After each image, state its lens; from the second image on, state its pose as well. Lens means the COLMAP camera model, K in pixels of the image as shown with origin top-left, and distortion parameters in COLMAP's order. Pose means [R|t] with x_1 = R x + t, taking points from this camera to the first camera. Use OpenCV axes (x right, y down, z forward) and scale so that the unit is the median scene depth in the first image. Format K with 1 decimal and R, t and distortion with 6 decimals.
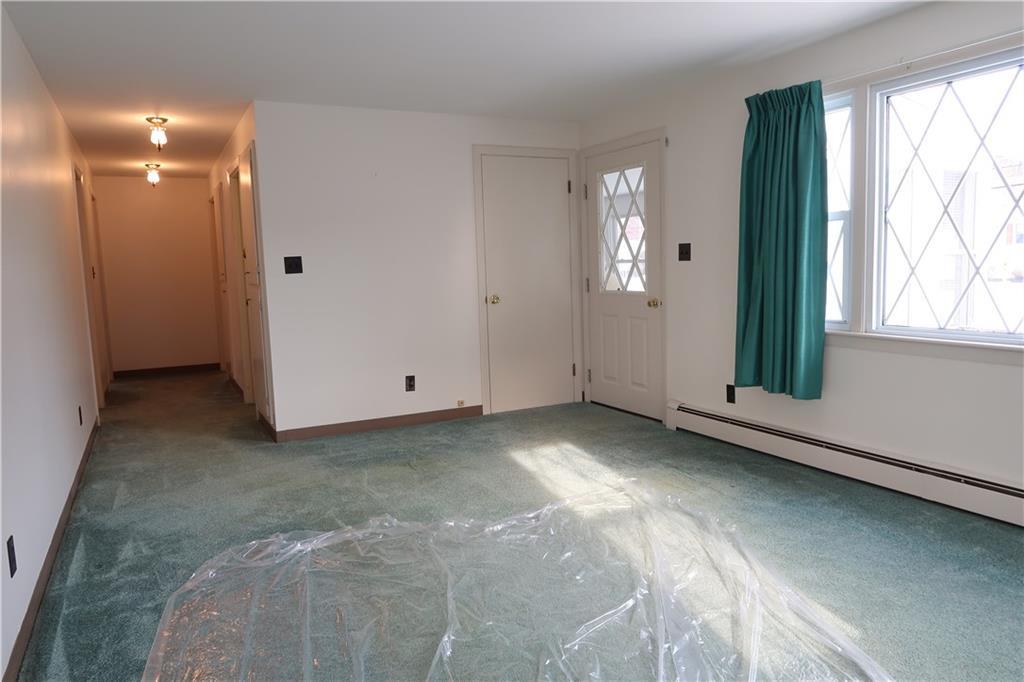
lens RADIAL K [[705.8, 0, 512.0], [0, 705.8, 341.0], [0, 0, 1]] dist [-0.027809, 0.007191]
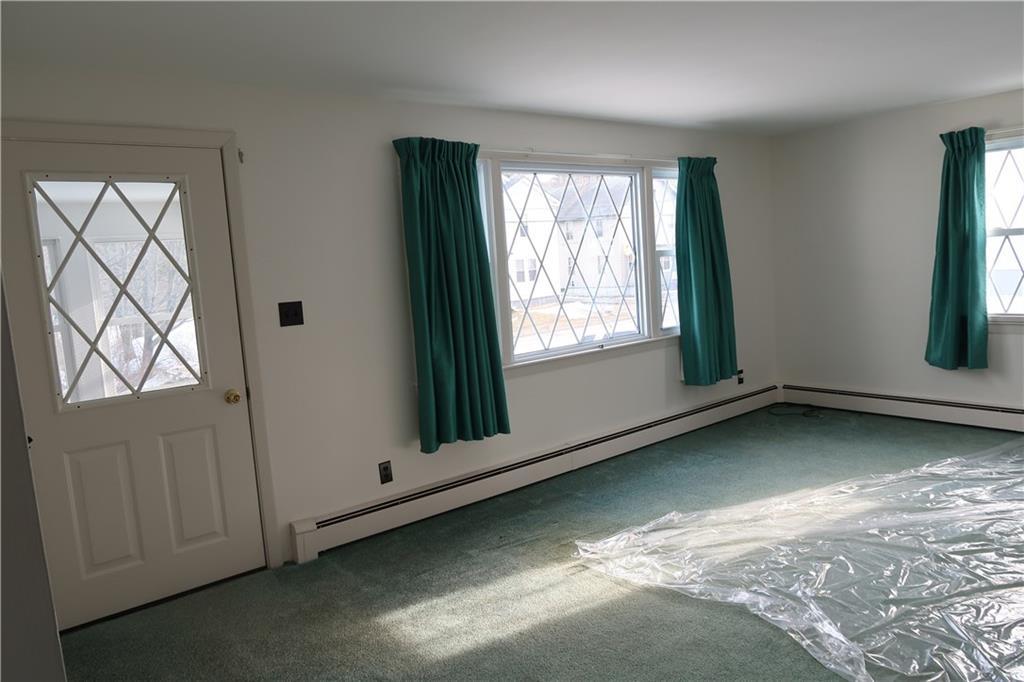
lens RADIAL K [[705.8, 0, 512.0], [0, 705.8, 341.0], [0, 0, 1]] dist [-0.027809, 0.007191]
pose [[-0.196664, -0.052751, 0.979051, -0.507052], [0.190081, 0.977556, 0.090853, -0.119515], [-0.961869, 0.203966, -0.182223, 0.908673]]
